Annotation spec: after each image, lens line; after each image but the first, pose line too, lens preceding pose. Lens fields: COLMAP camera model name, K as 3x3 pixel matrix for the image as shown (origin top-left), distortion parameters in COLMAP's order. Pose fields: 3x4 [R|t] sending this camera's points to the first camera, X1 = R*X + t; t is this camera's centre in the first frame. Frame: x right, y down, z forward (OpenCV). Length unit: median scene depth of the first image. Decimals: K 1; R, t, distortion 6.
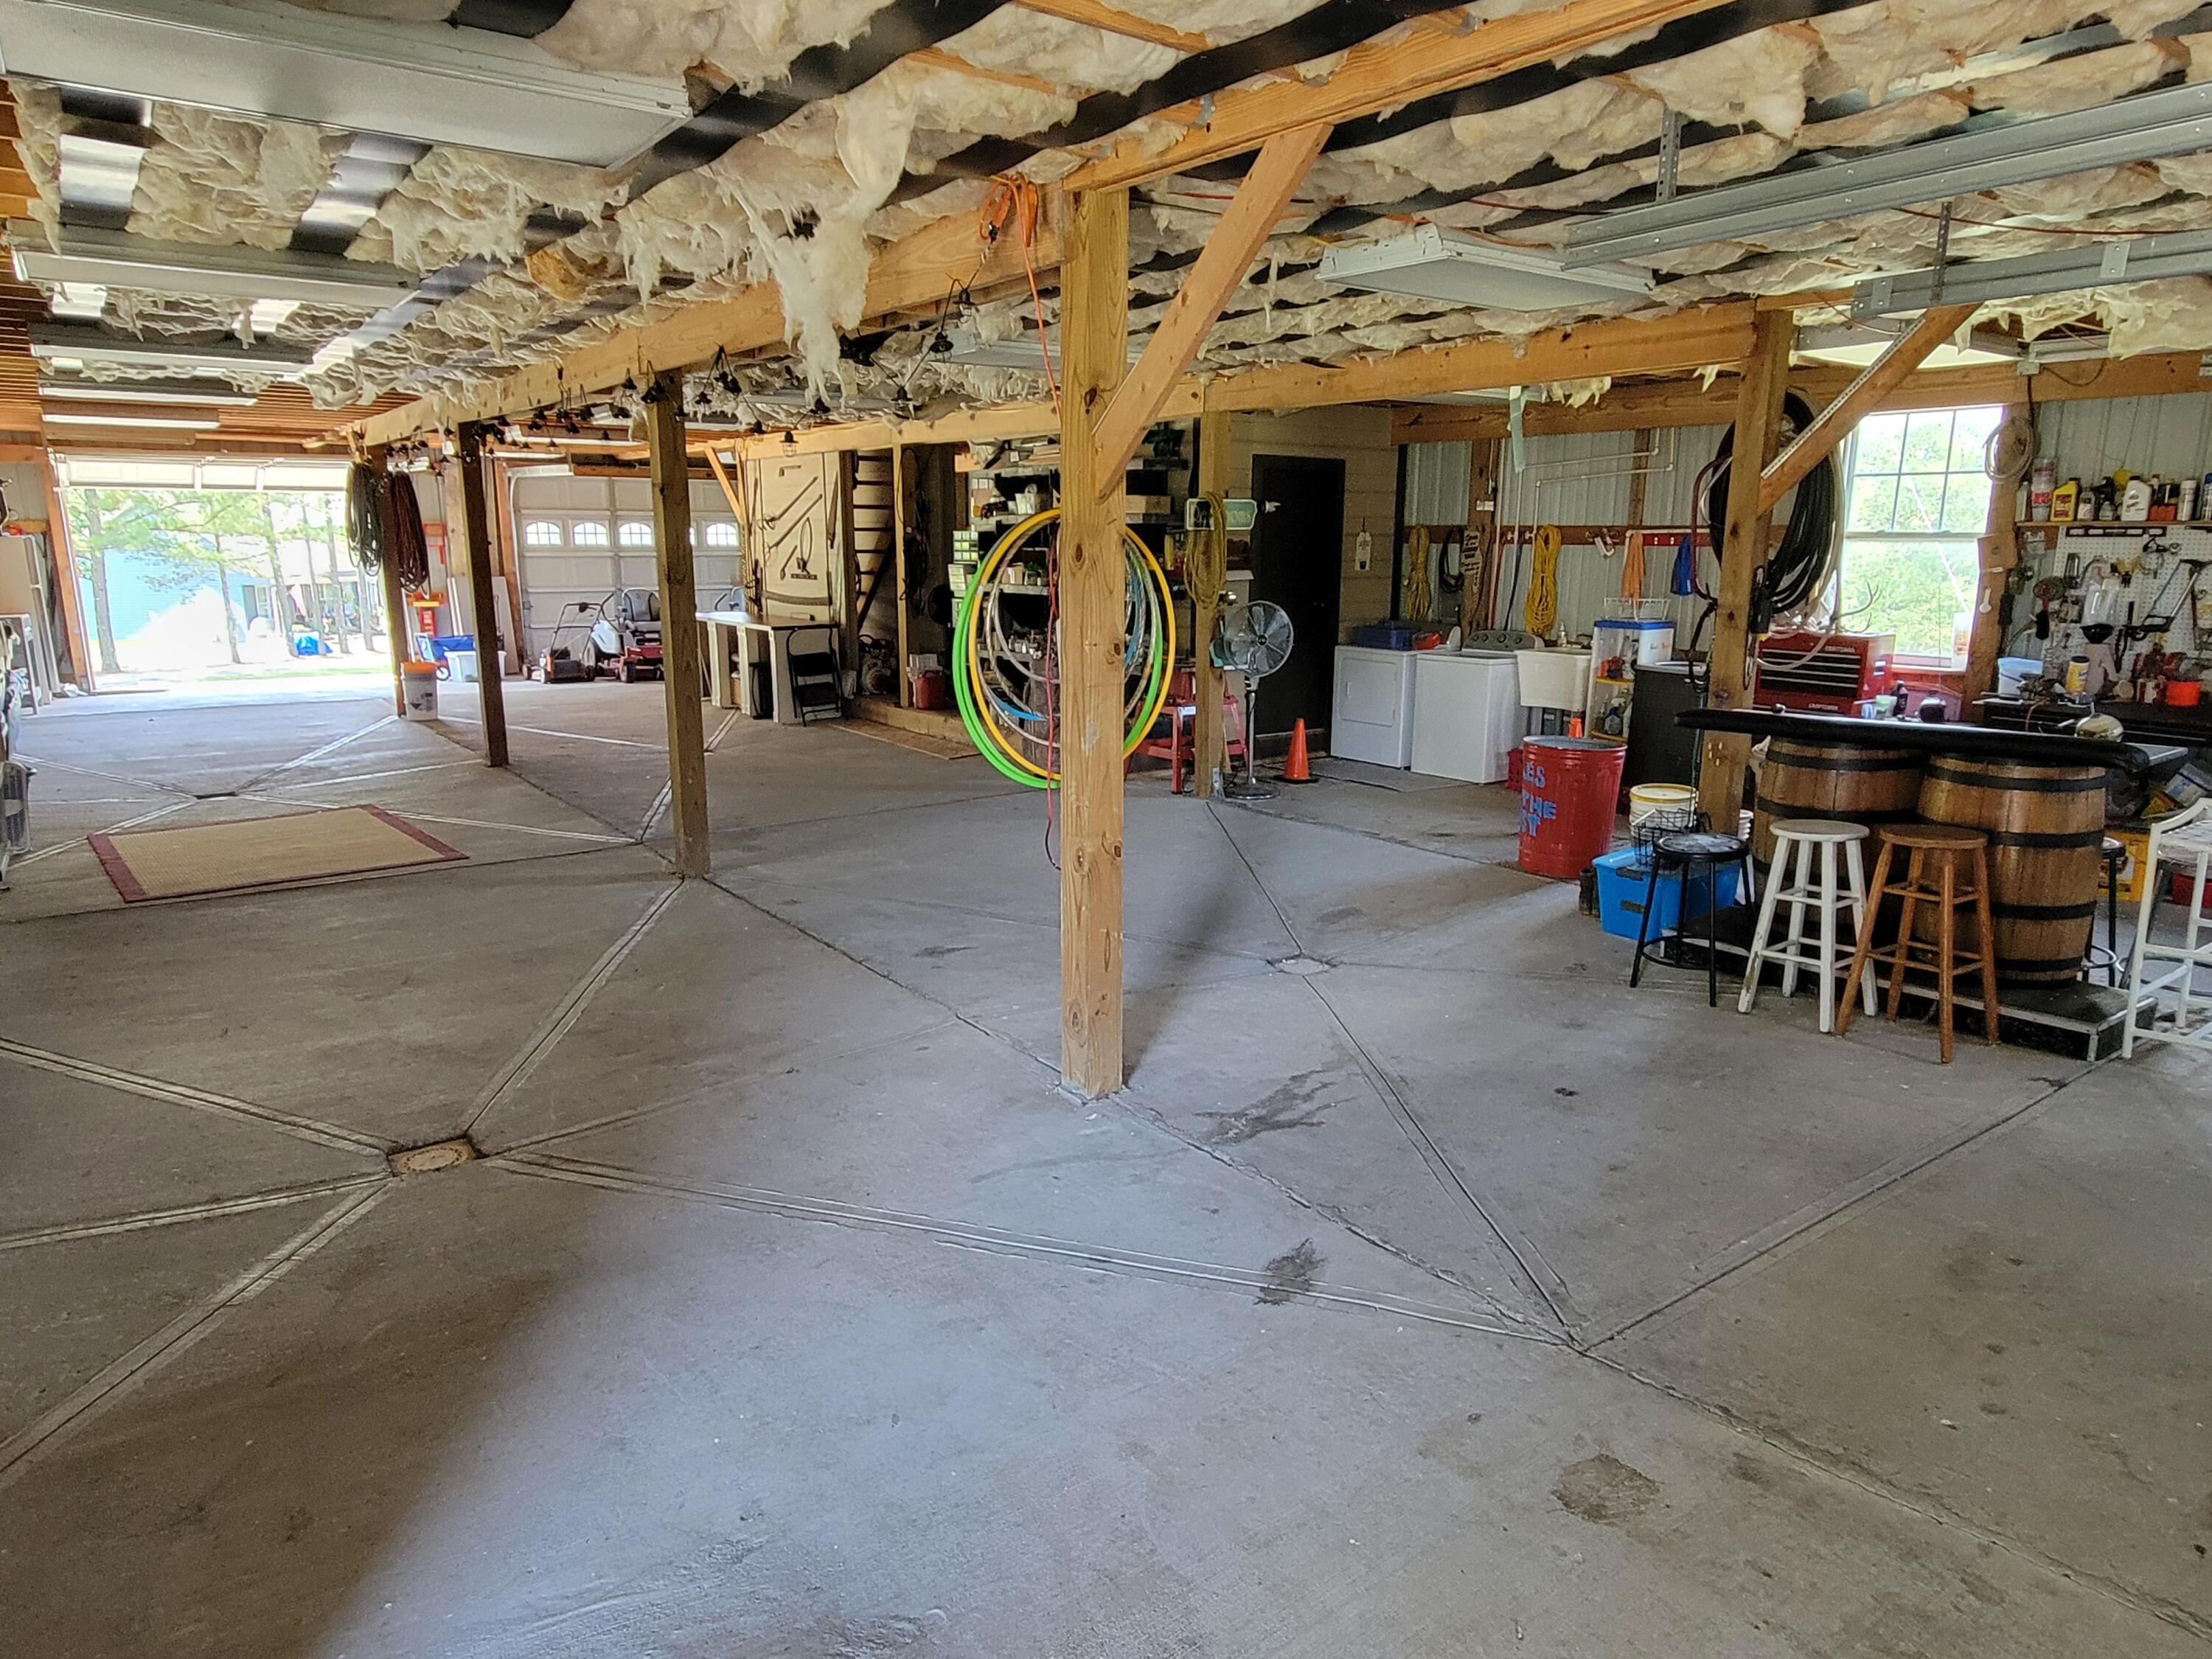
lens RADIAL K [[1388.6, 0, 1109.6], [0, 1388.6, 833.4], [0, 0, 1]] dist [0.005577, -0.004991]
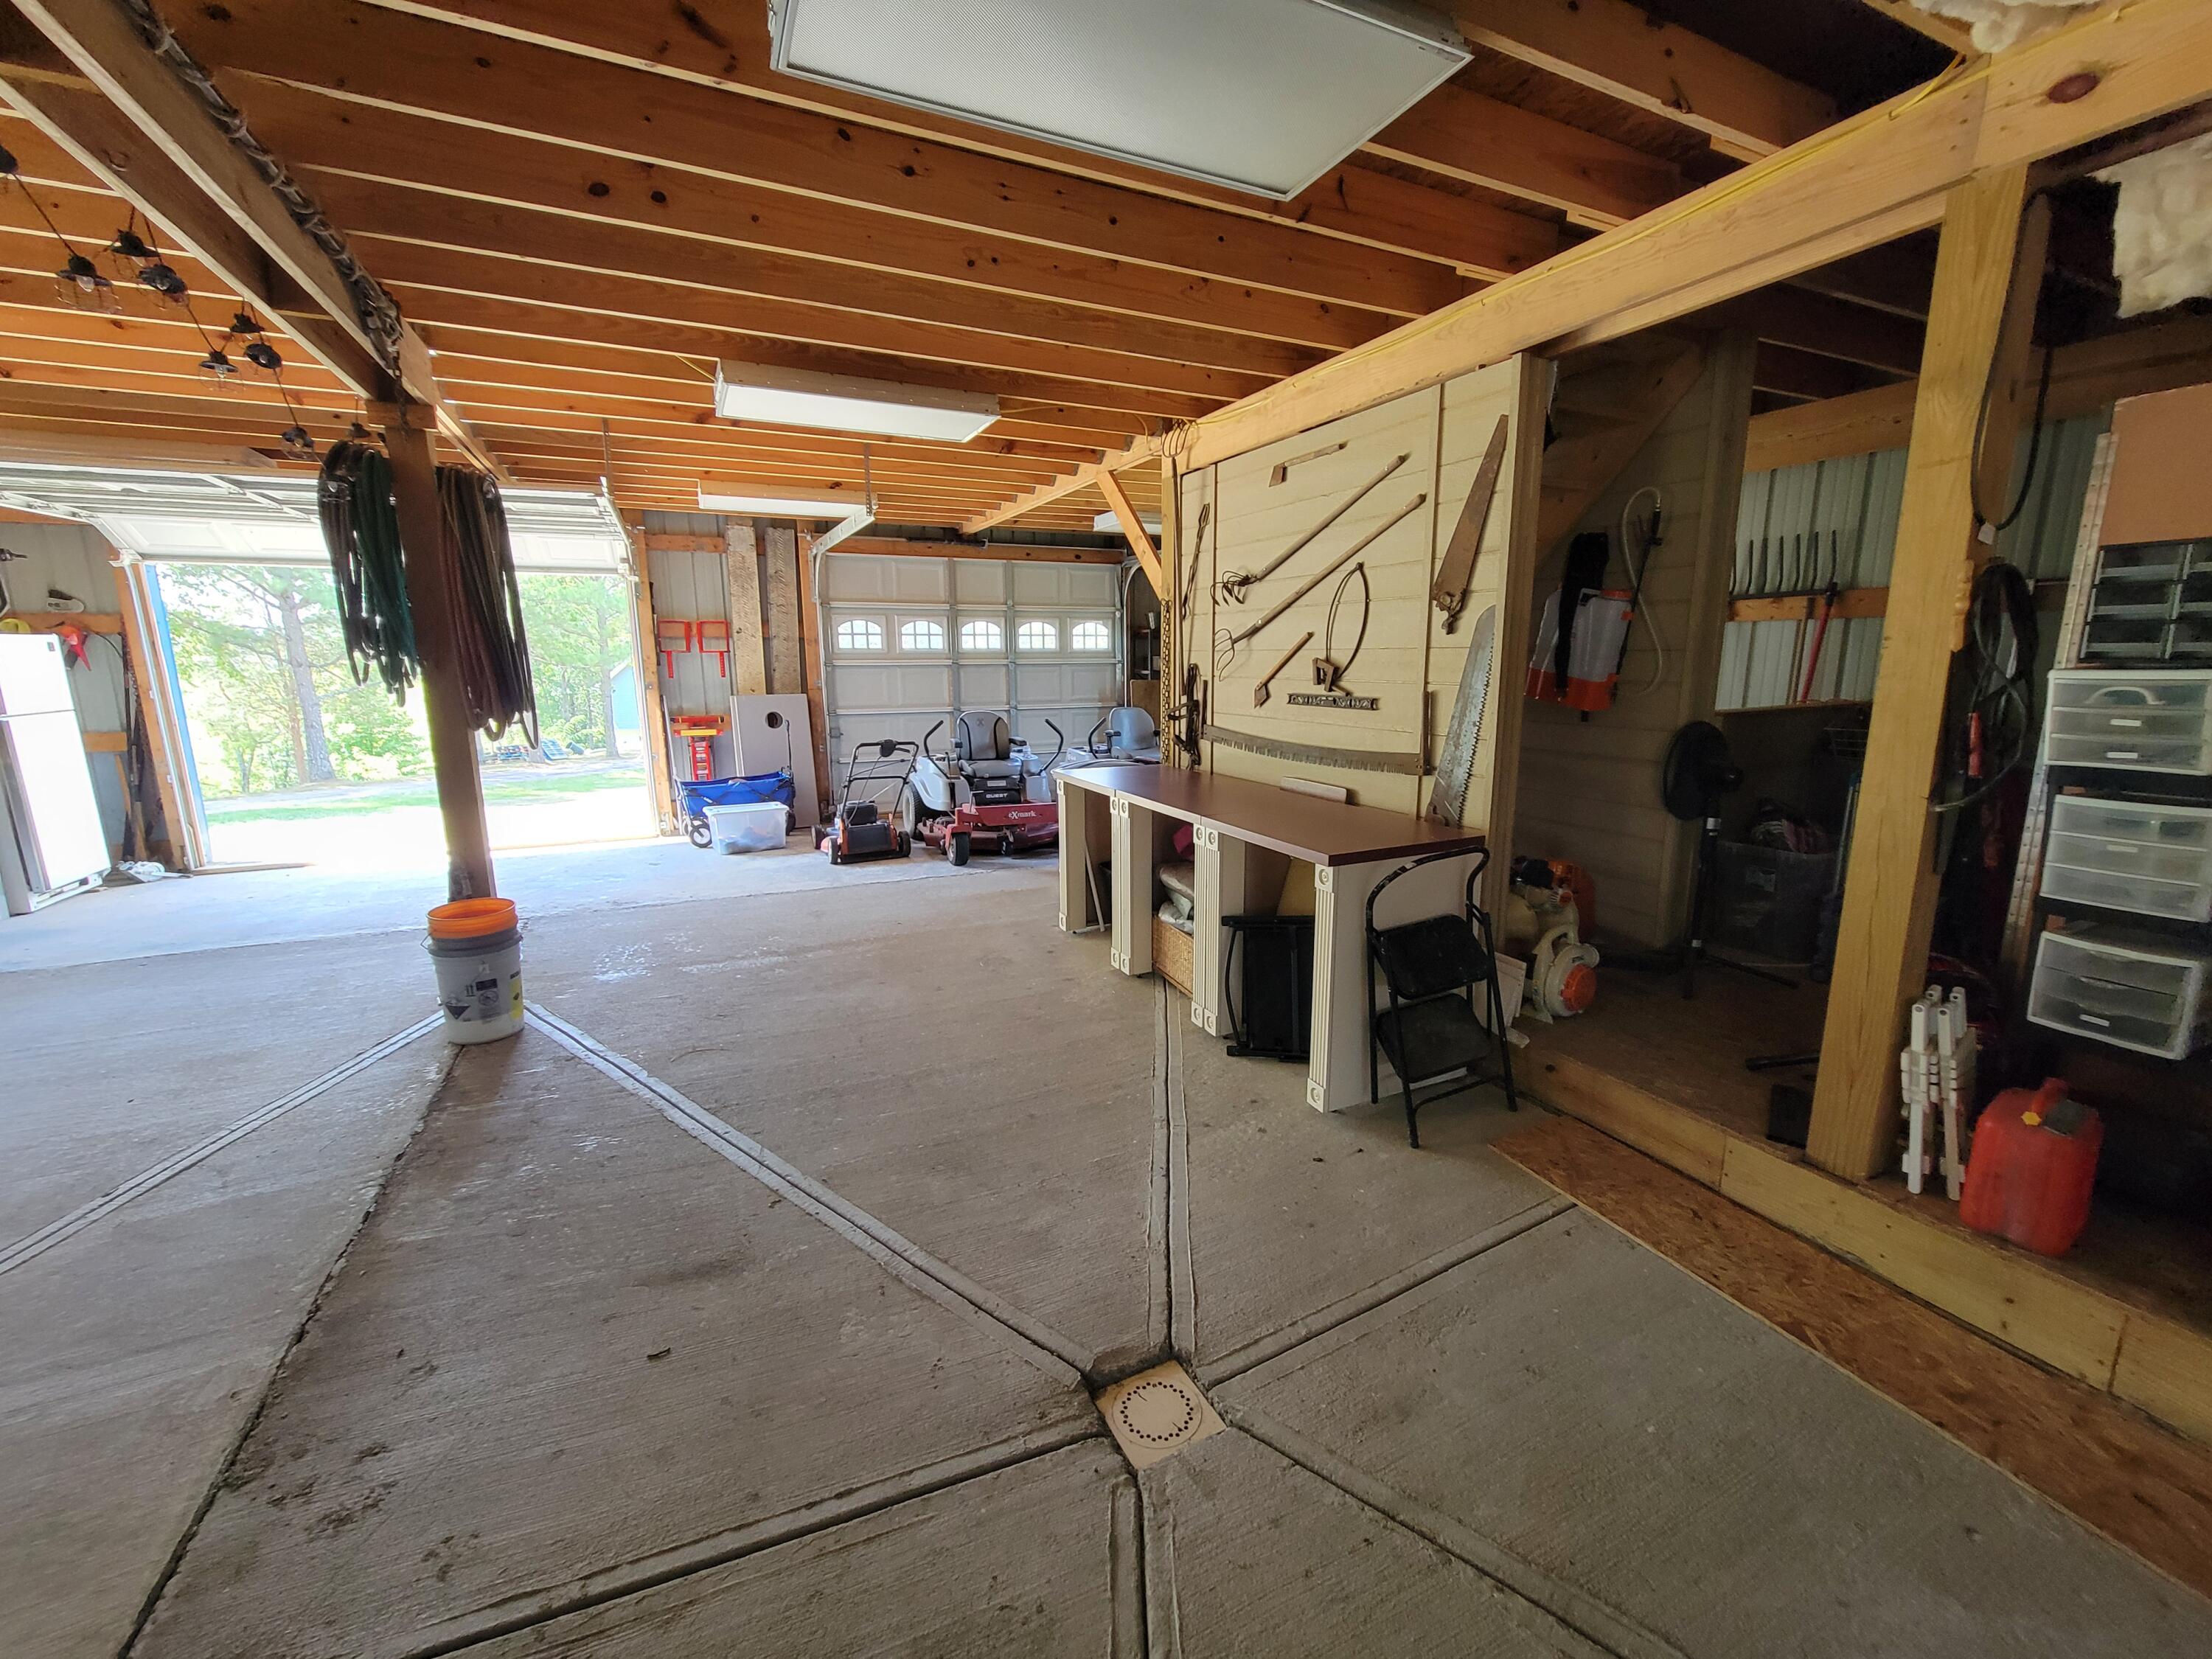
lens RADIAL K [[902.6, 0, 1105.1], [0, 902.6, 834.3], [0, 0, 1]] dist [0.004559, -0.000102]
pose [[0.980438, 0.030397, -0.194466, -0.199534], [-0.033881, 0.999319, -0.014614, -0.116361], [0.193889, 0.020917, 0.980800, 0.604091]]
